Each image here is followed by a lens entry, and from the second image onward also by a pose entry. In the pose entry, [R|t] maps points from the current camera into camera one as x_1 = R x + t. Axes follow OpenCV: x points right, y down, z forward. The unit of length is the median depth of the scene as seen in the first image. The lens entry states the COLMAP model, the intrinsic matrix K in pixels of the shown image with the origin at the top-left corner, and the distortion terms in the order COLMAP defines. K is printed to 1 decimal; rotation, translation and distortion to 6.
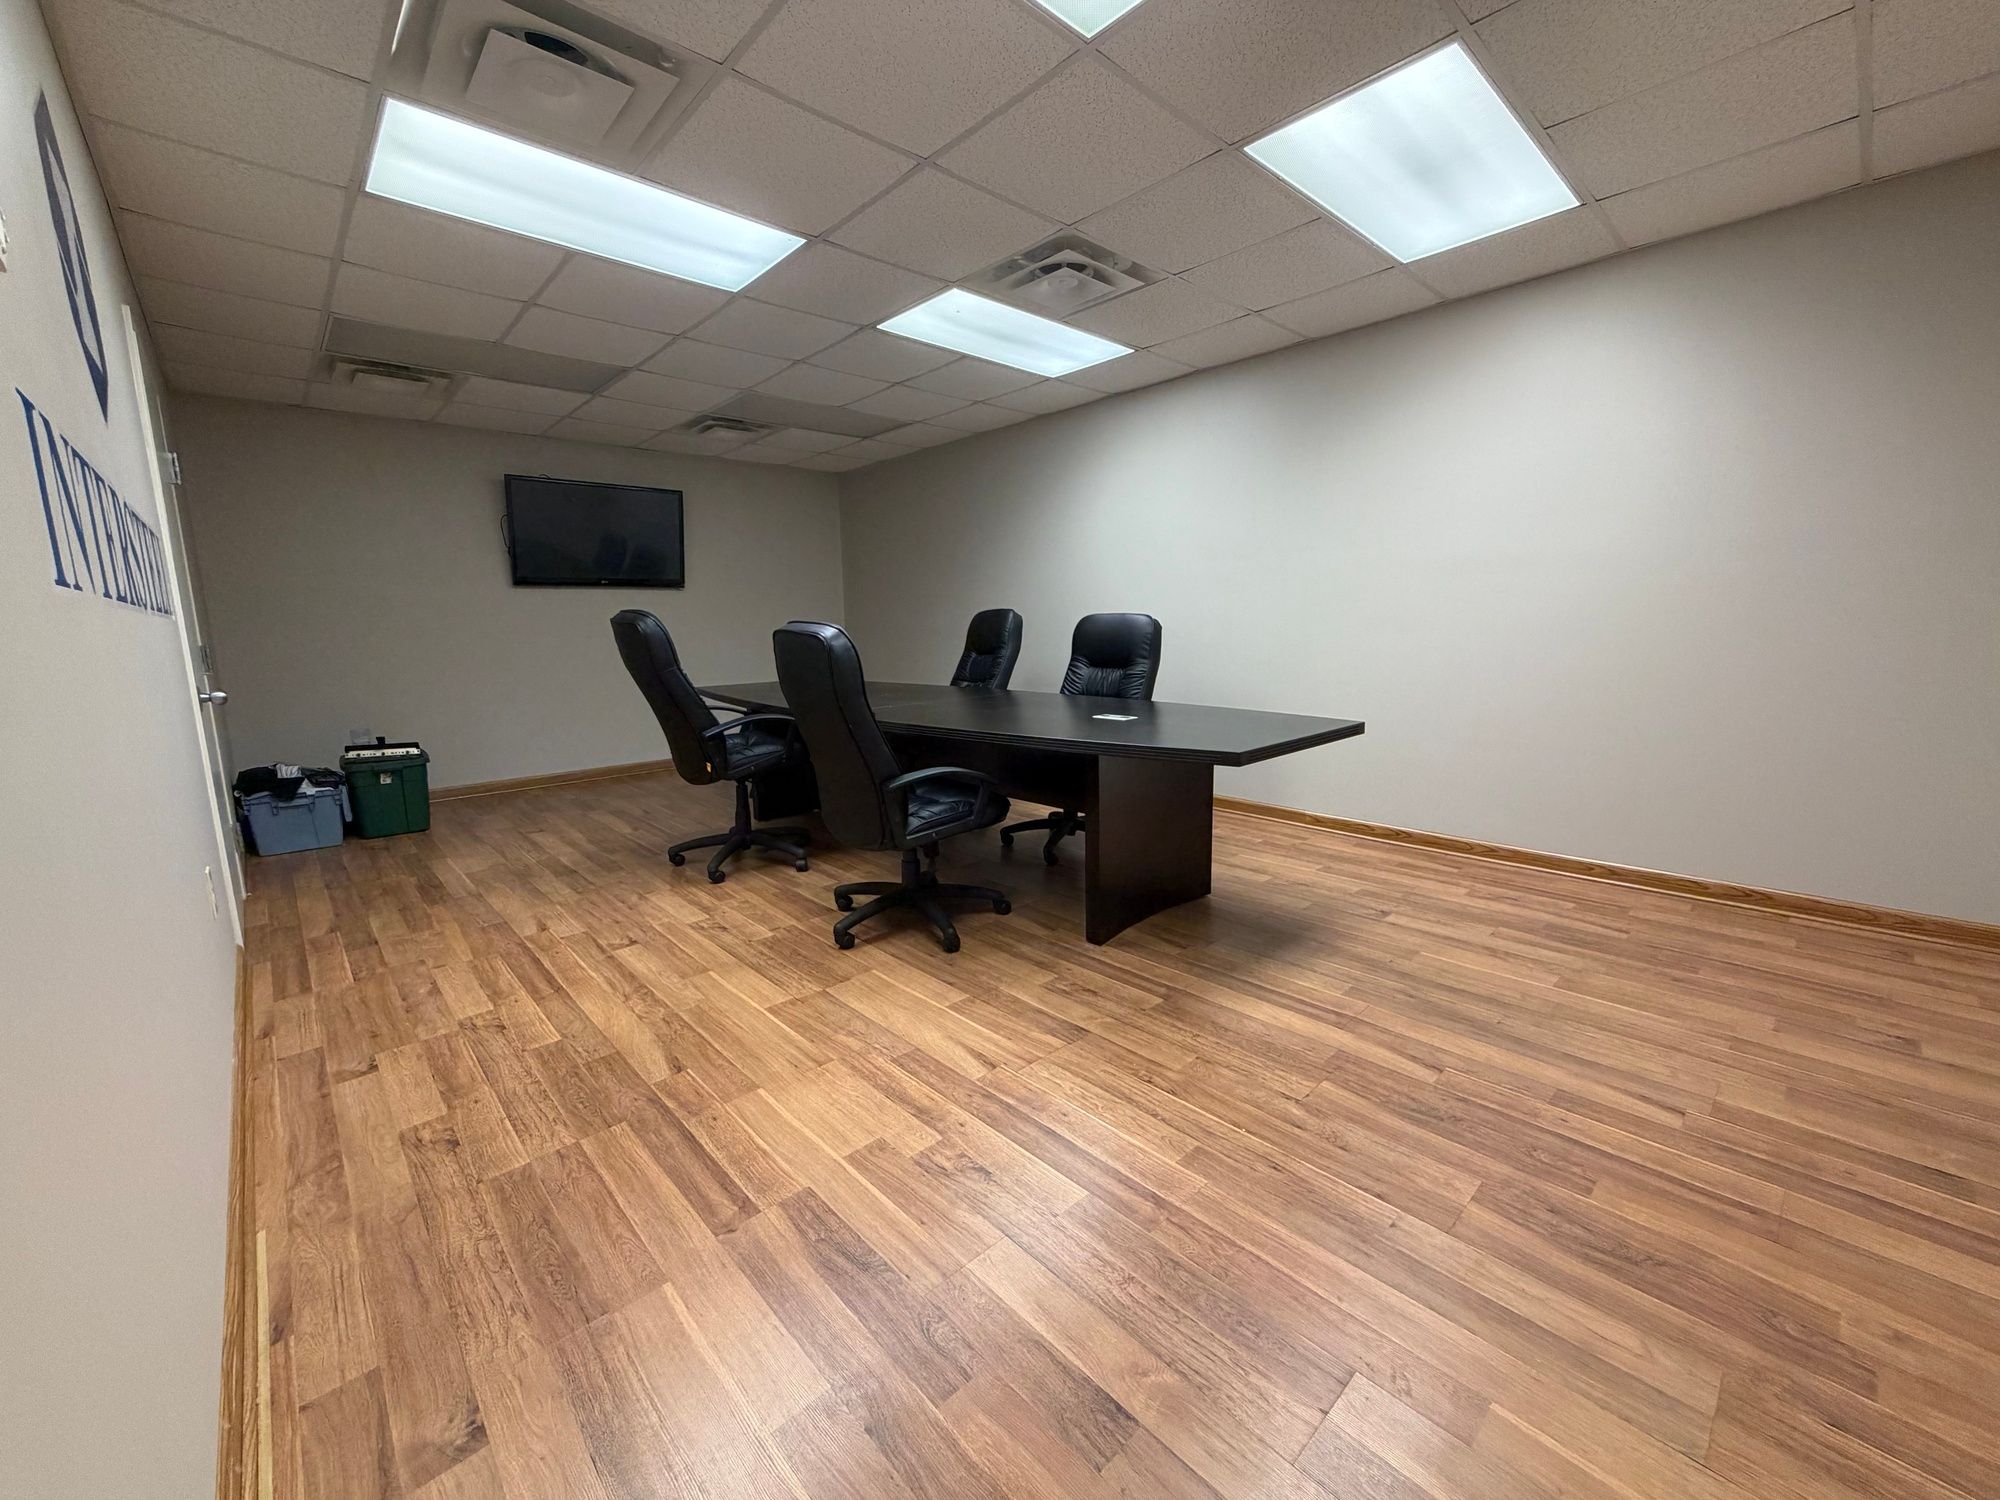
lens RADIAL K [[797.9, 0, 996.1], [0, 797.9, 735.3], [0, 0, 1]] dist [0.001708, 0.000331]
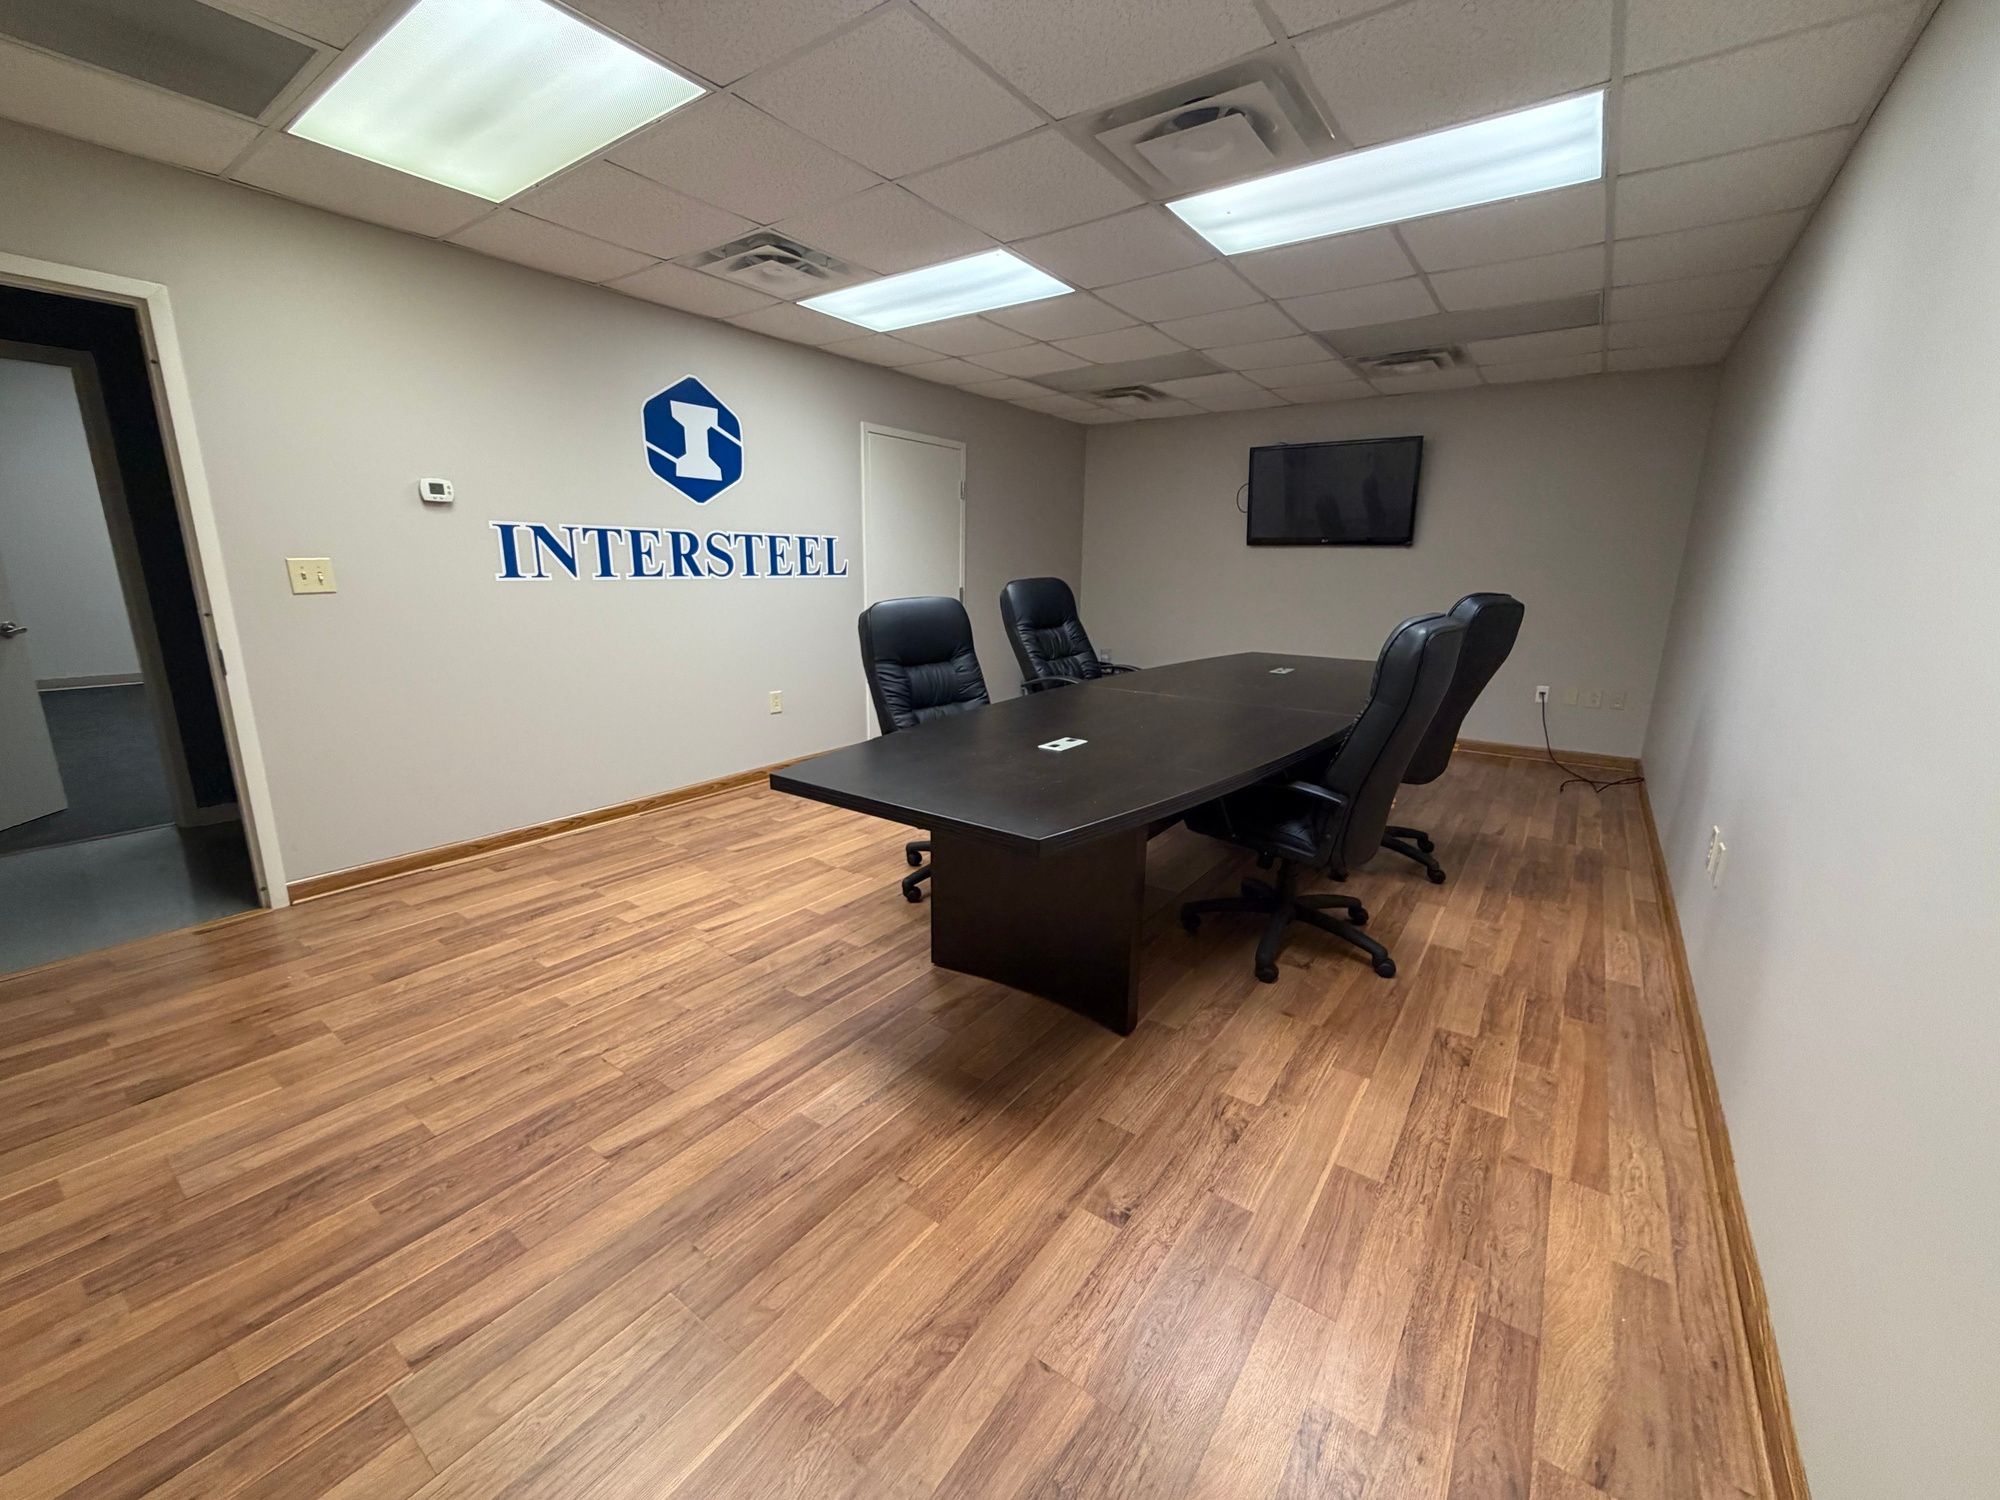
lens RADIAL K [[797.9, 0, 992.2], [0, 797.9, 740.8], [0, 0, 1]] dist [0.001708, 0.000331]
pose [[0.194471, 0.237530, -0.951715, 1.326050], [-0.156157, 0.965361, 0.209027, -0.268568], [0.968399, 0.107967, 0.224827, 1.123446]]
